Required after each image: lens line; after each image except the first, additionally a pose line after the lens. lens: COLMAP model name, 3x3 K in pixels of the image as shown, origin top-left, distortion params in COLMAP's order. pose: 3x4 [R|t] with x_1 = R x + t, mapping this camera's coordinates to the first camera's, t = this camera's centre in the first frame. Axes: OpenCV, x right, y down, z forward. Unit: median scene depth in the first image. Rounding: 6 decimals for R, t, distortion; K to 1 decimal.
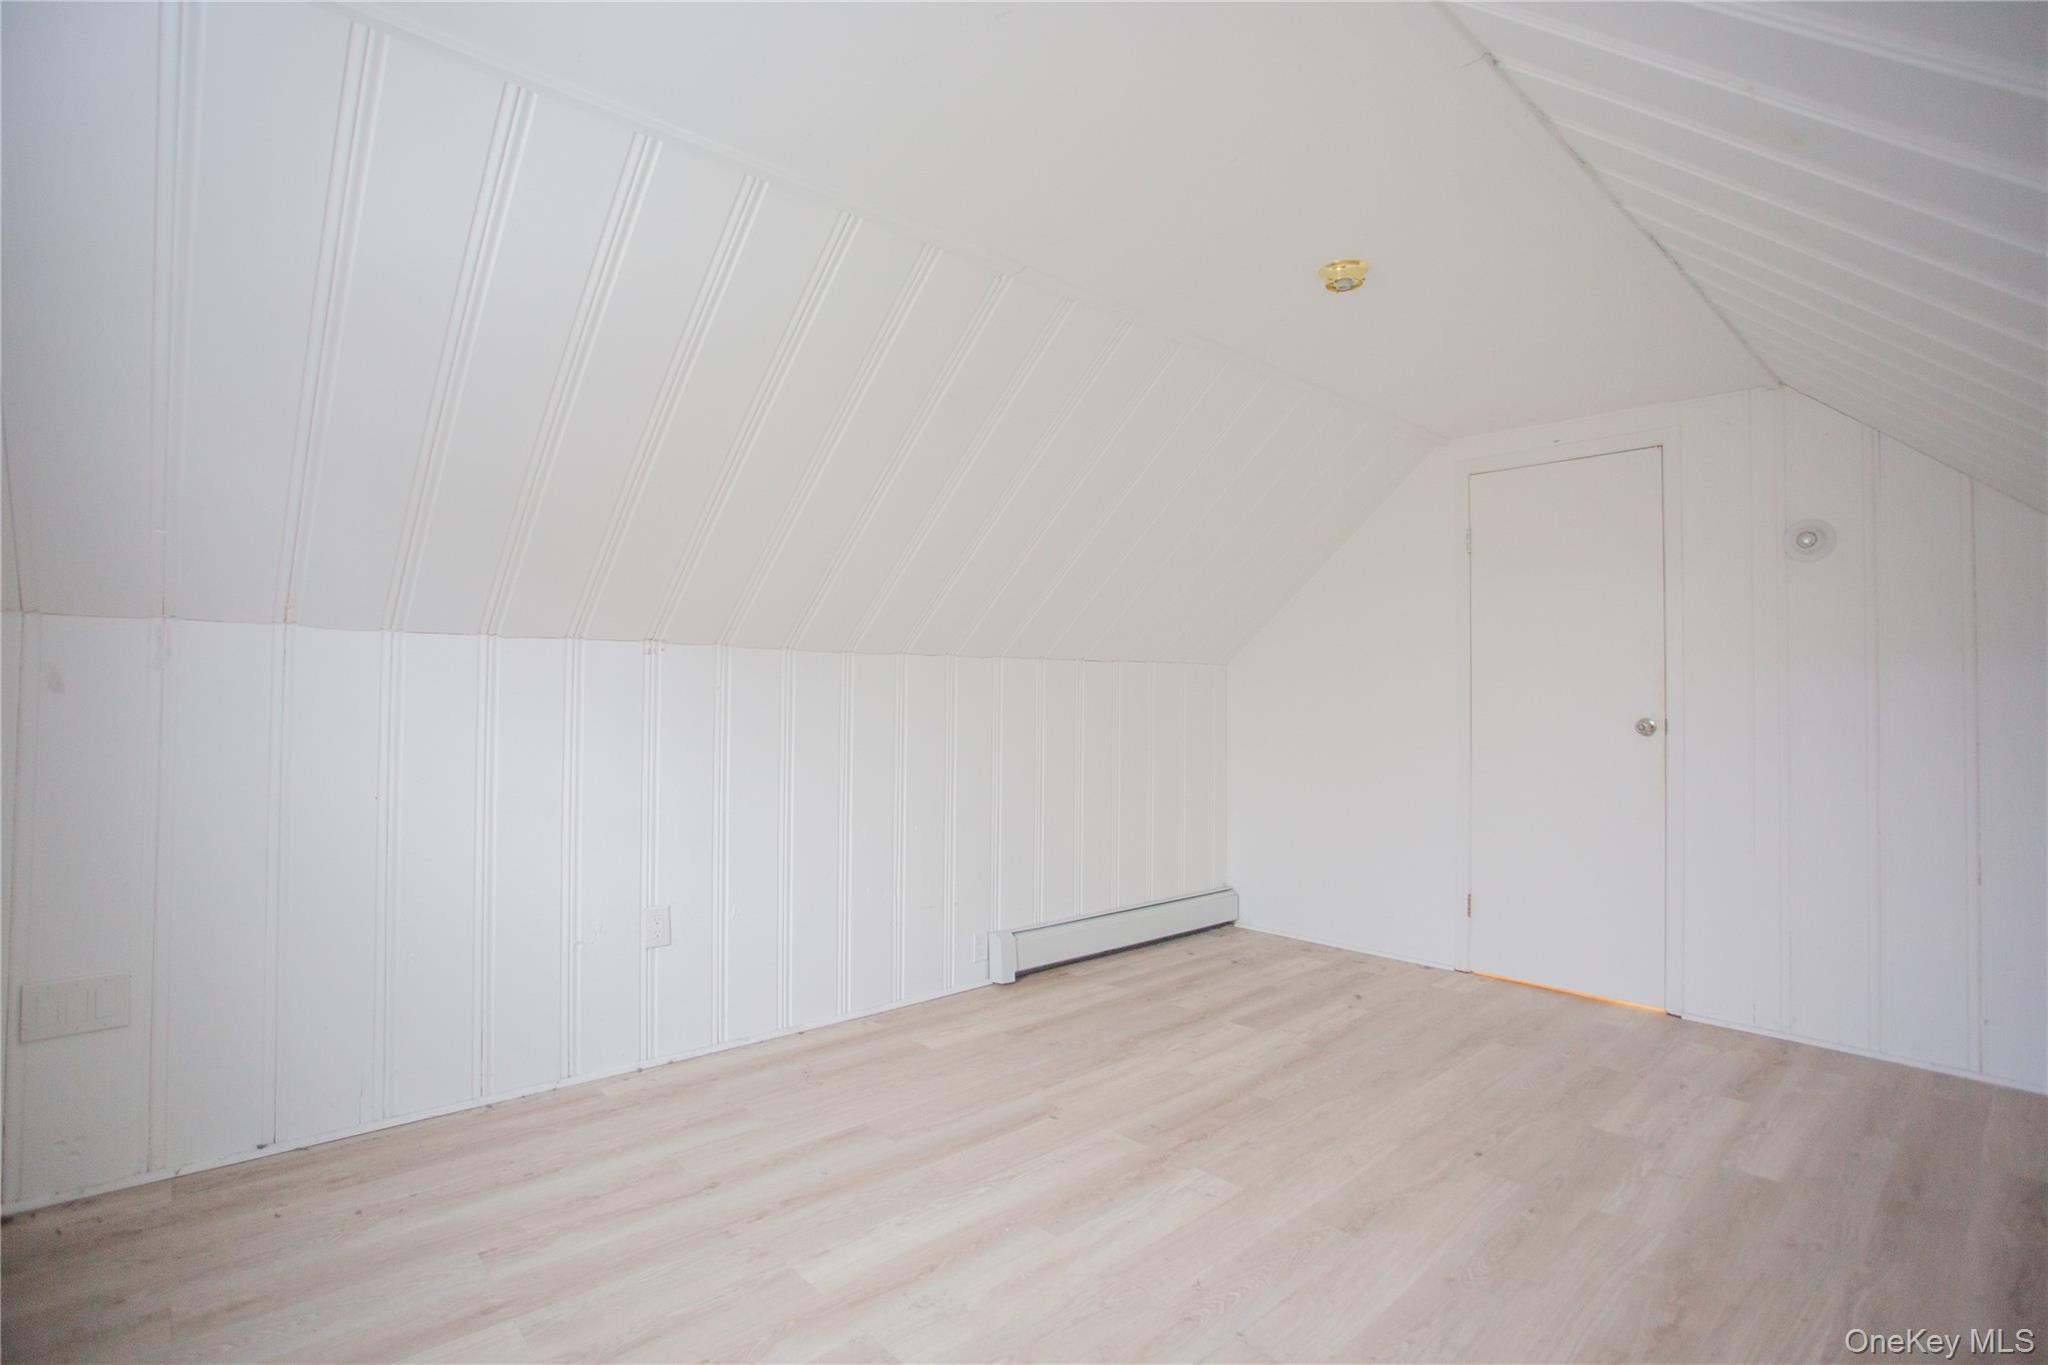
lens RADIAL K [[996.1, 0, 1023.4], [0, 996.1, 678.3], [0, 0, 1]] dist [-0.081242, 0.039091]
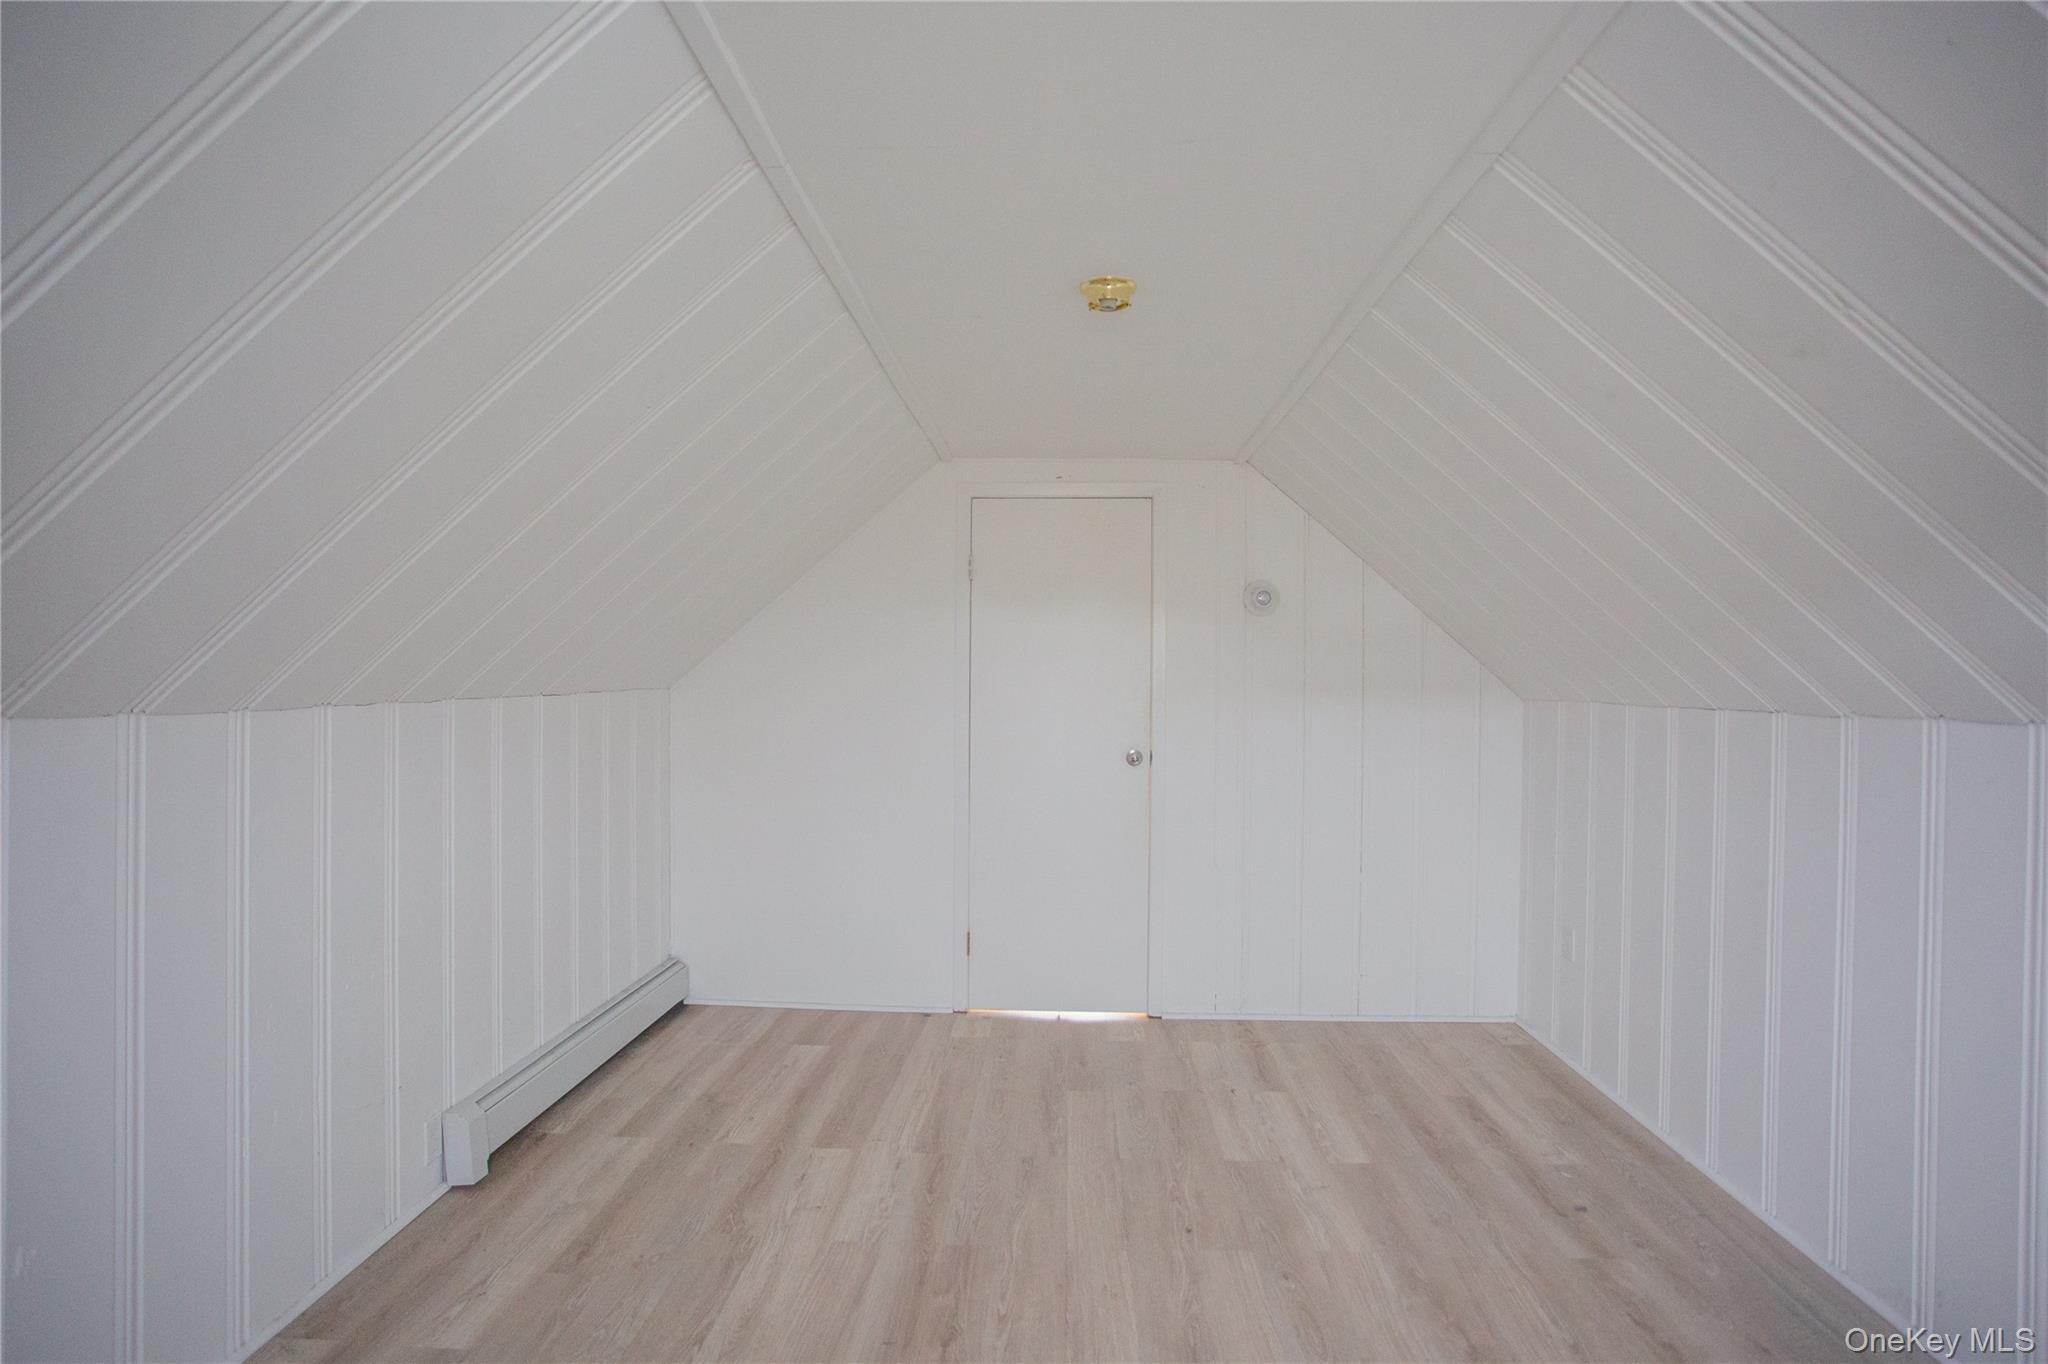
lens RADIAL K [[1034.1, 0, 1021.4], [0, 1034.1, 667.3], [0, 0, 1]] dist [-0.058628, 0.022818]
pose [[0.708799, 0.003413, 0.705402, -0.318573], [-0.013585, 0.999869, 0.008813, -0.071819], [-0.705280, -0.015830, 0.708752, 0.336595]]
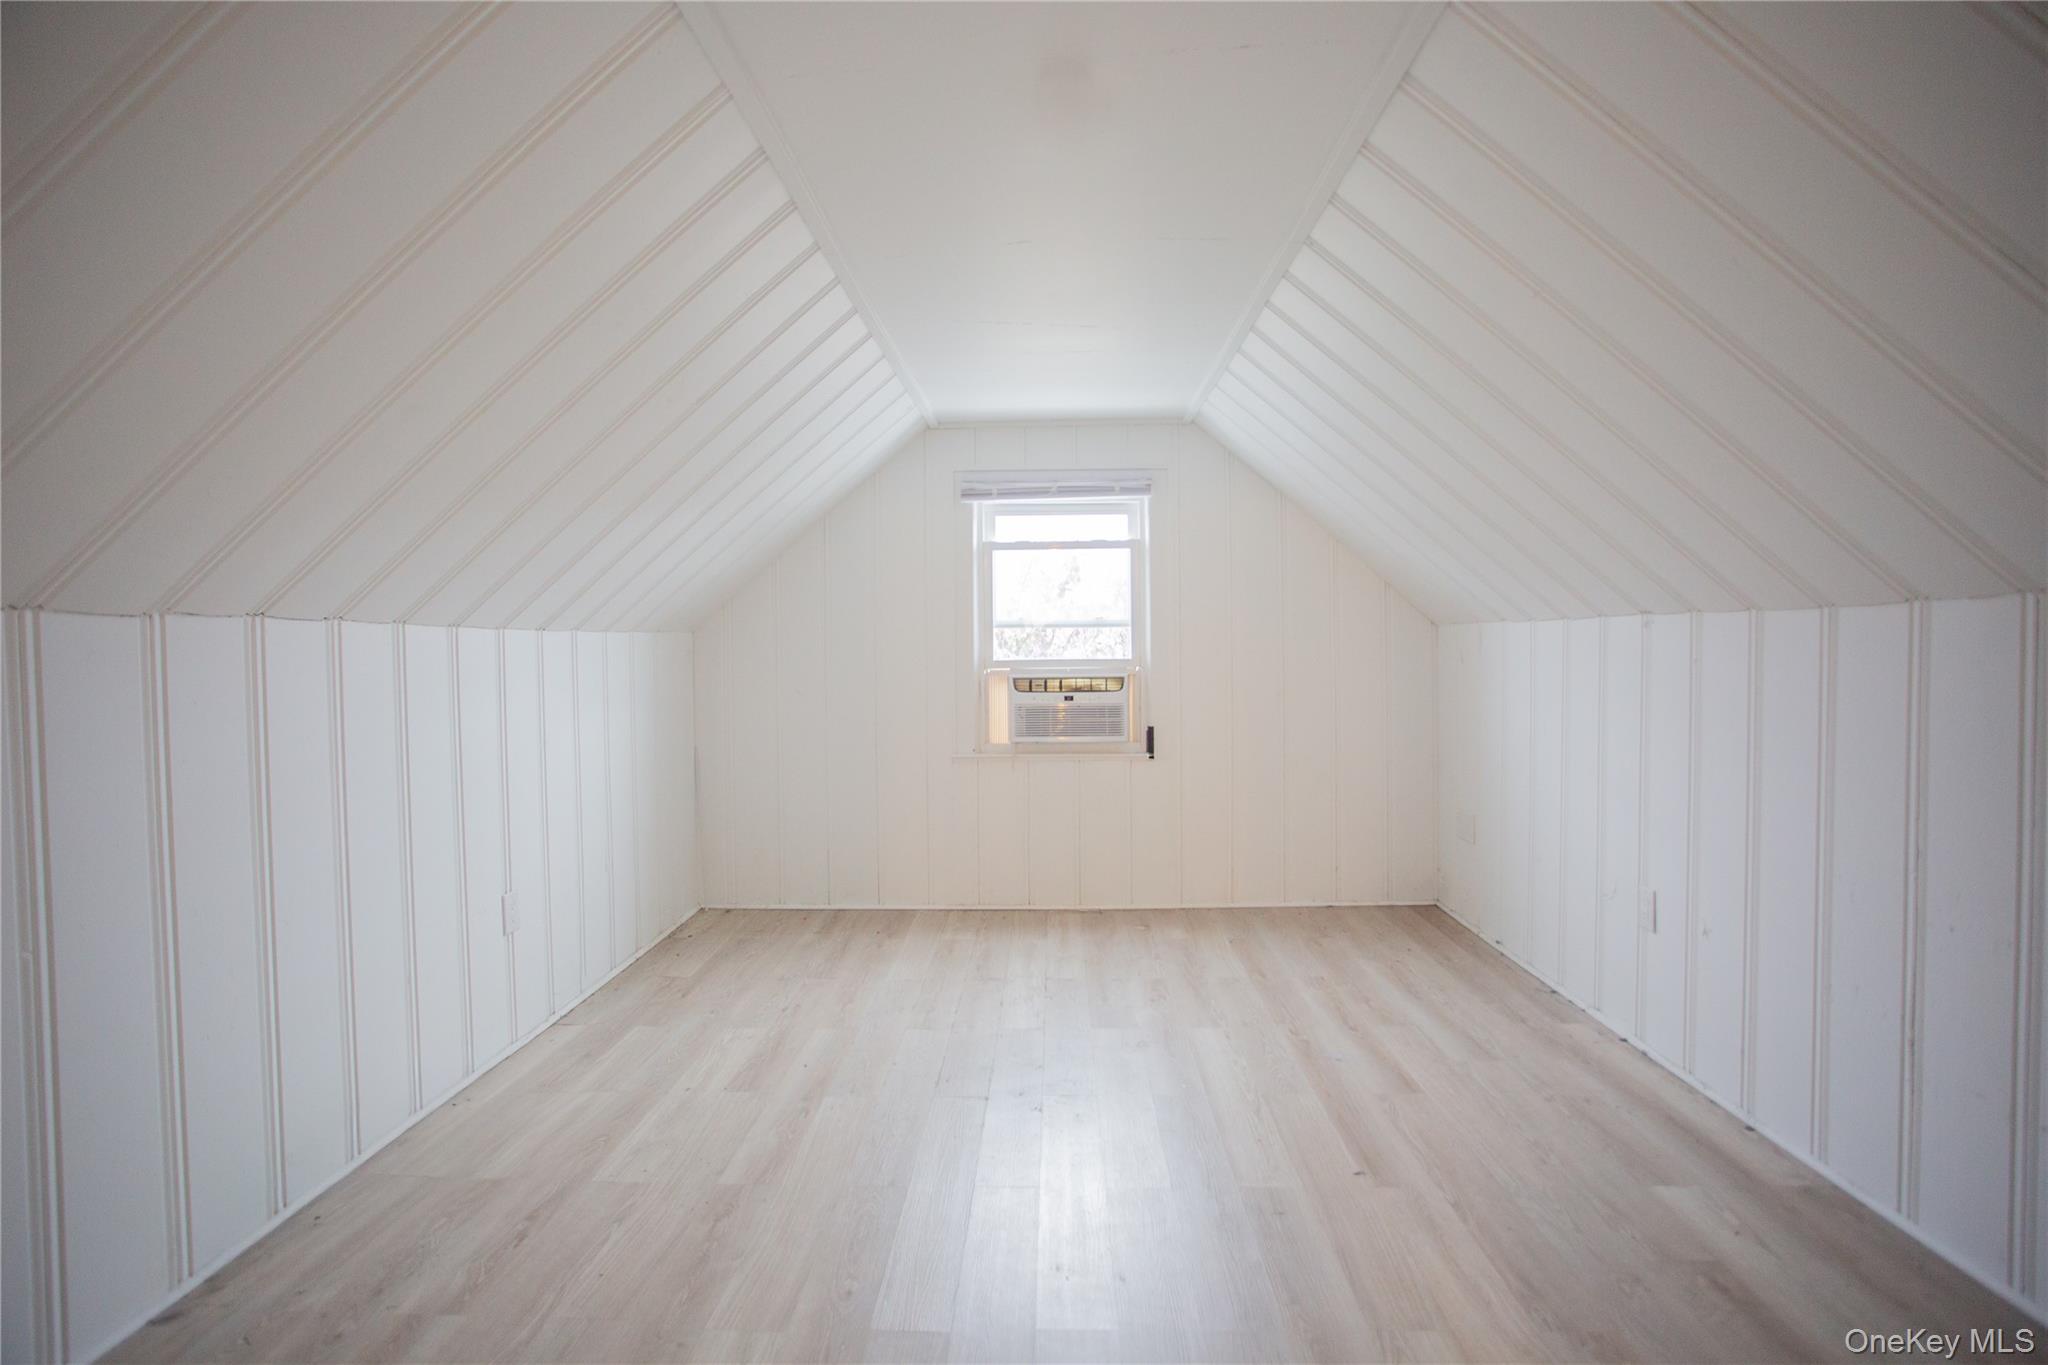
lens RADIAL K [[988.7, 0, 1012.0], [0, 988.7, 681.9], [0, 0, 1]] dist [-0.082083, 0.037180]
pose [[-0.709869, 0.022396, -0.703977, 0.749797], [0.016754, 0.999748, 0.014912, 0.005642], [0.704134, -0.001209, -0.710066, 1.264316]]
